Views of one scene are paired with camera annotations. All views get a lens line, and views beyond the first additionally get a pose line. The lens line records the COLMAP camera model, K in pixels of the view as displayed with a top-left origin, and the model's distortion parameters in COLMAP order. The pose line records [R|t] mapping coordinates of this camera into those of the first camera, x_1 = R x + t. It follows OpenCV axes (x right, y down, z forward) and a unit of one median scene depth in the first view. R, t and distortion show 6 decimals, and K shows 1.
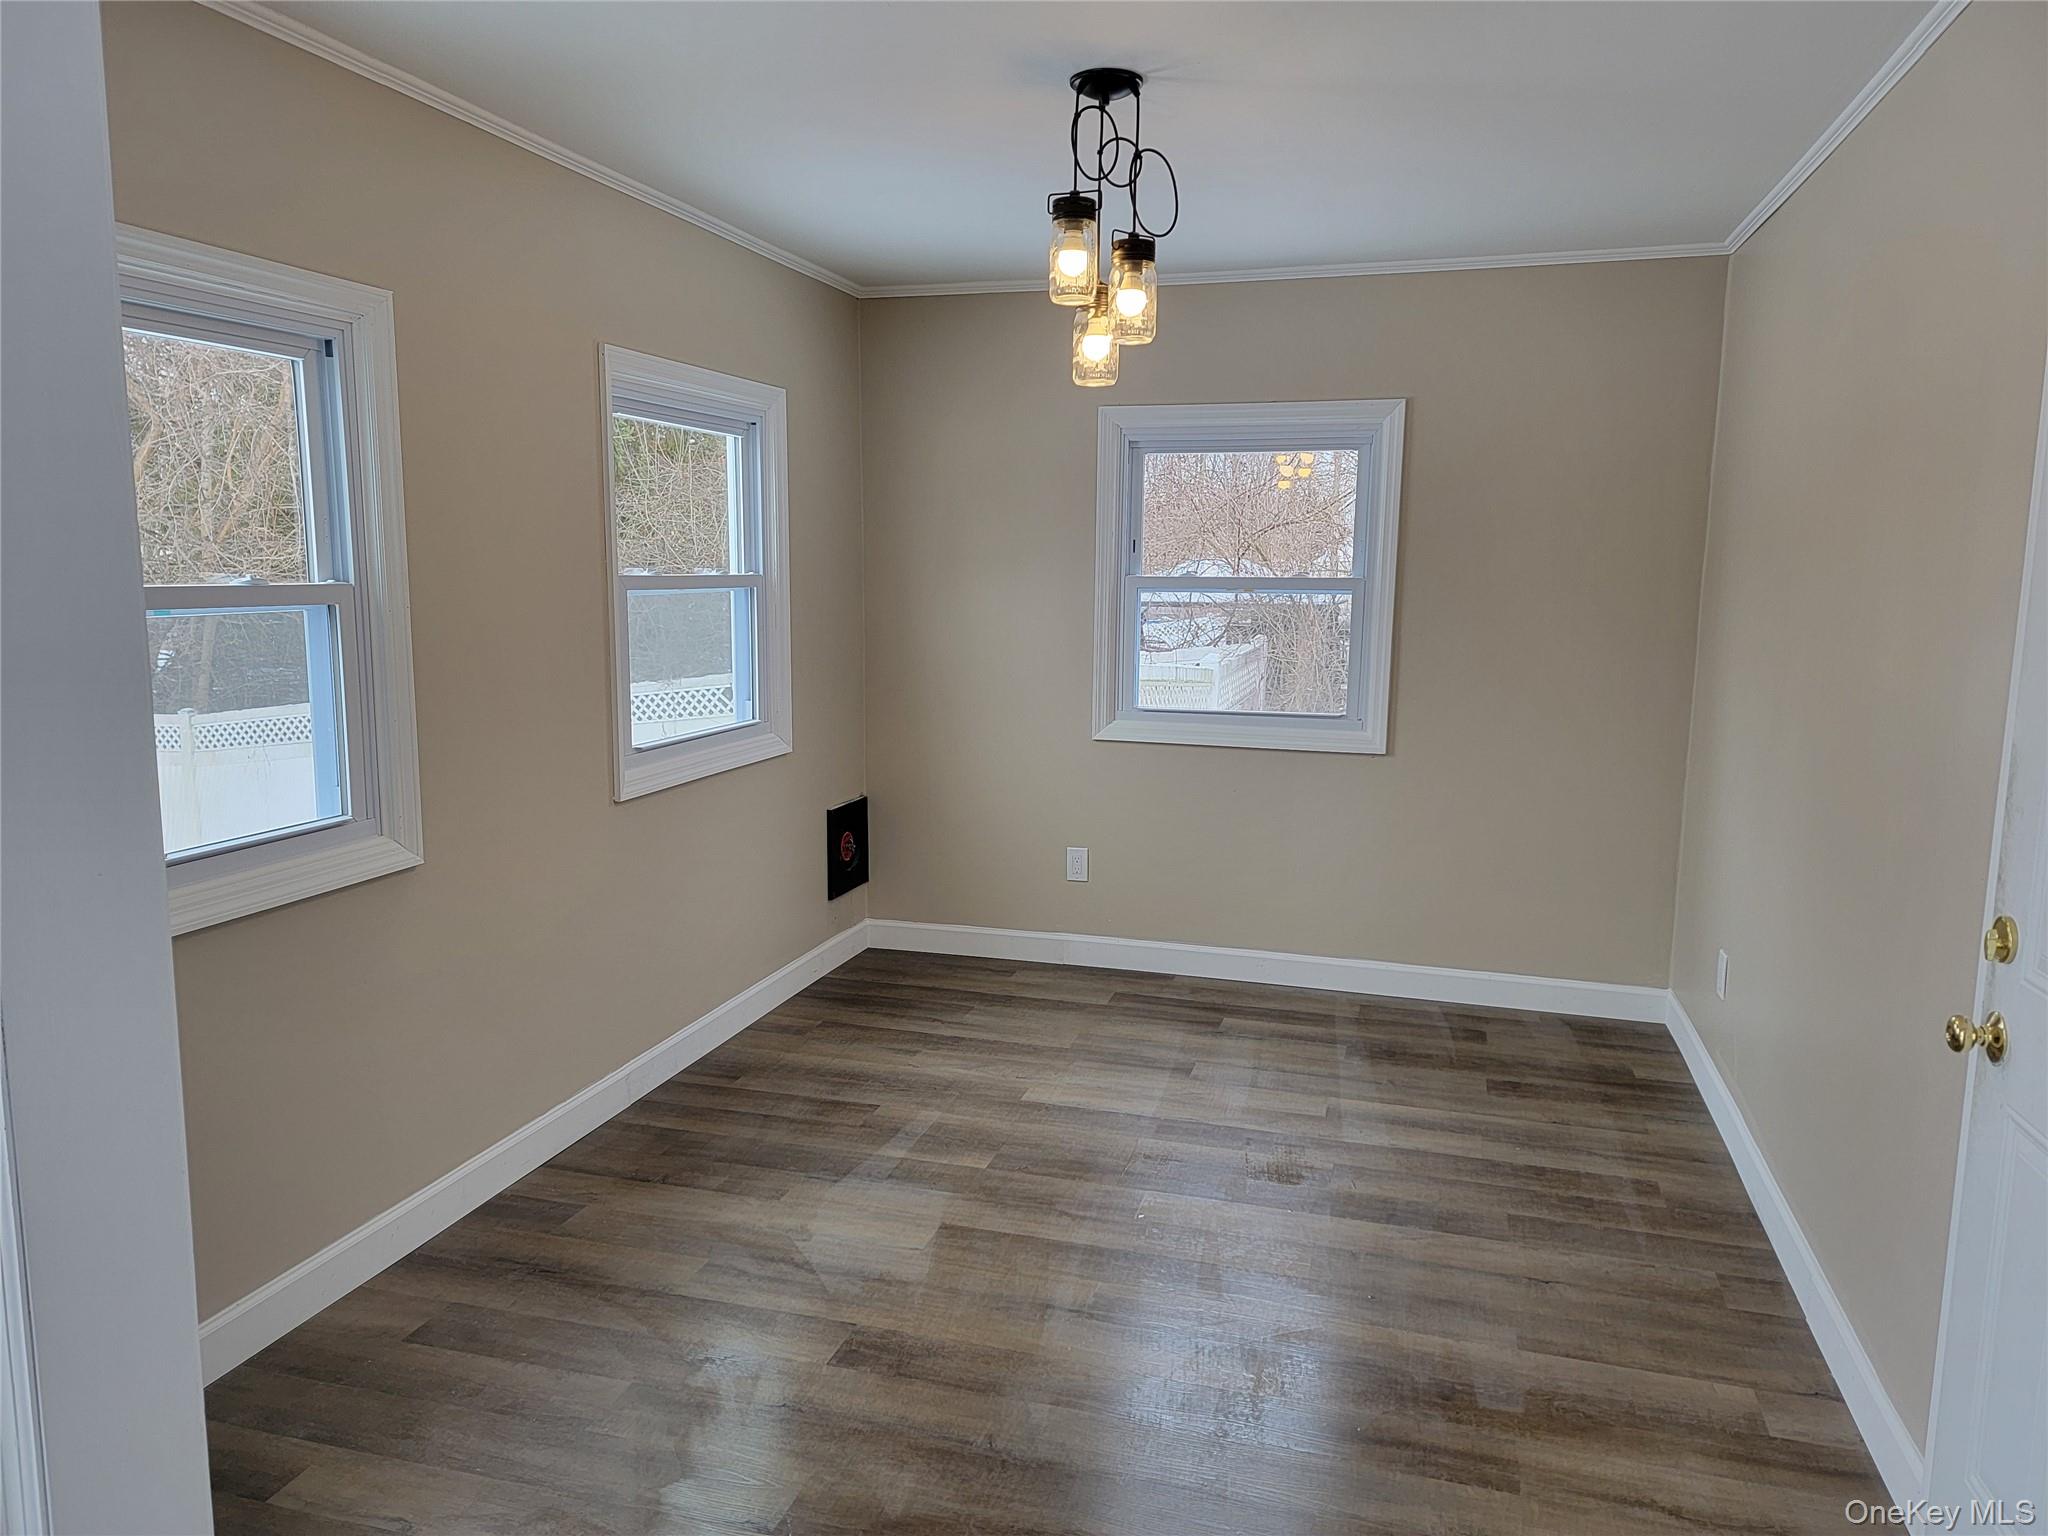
lens RADIAL K [[1409.7, 0, 1038.5], [0, 1409.7, 761.8], [0, 0, 1]] dist [0.006579, 0.002977]
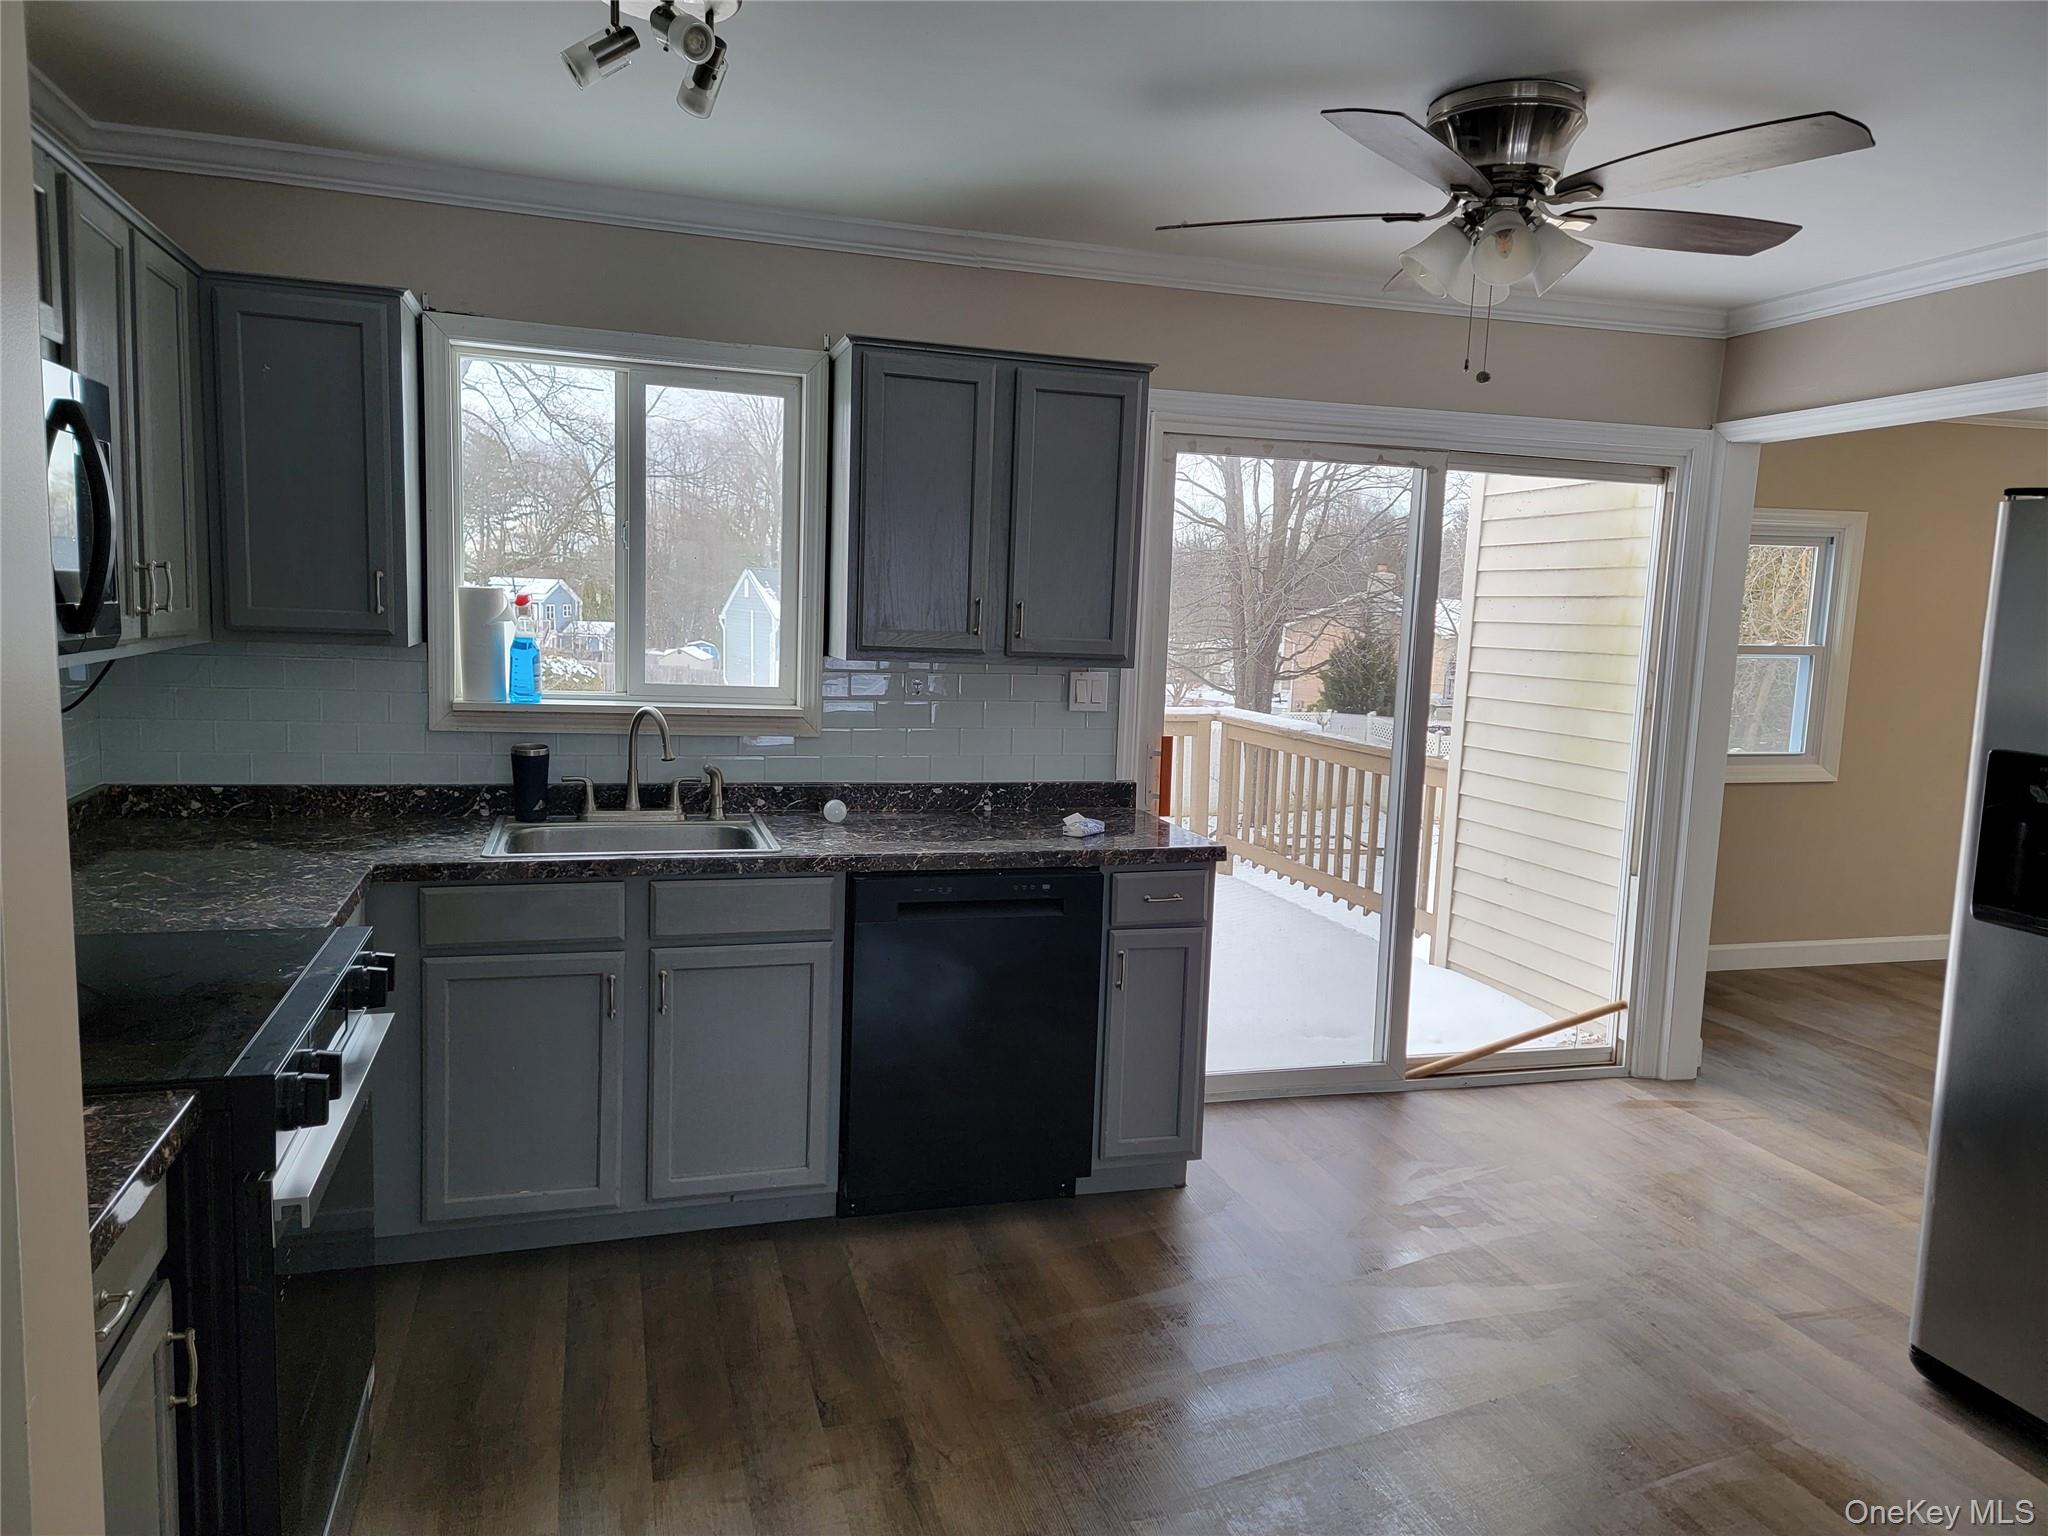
lens RADIAL K [[1409.7, 0, 1032.1], [0, 1409.7, 772.5], [0, 0, 1]] dist [0.006579, 0.002977]
pose [[0.567525, 0.112099, -0.815690, 0.665286], [-0.150648, 0.988102, 0.030978, 0.194278], [0.809457, 0.105301, 0.577660, -1.315701]]
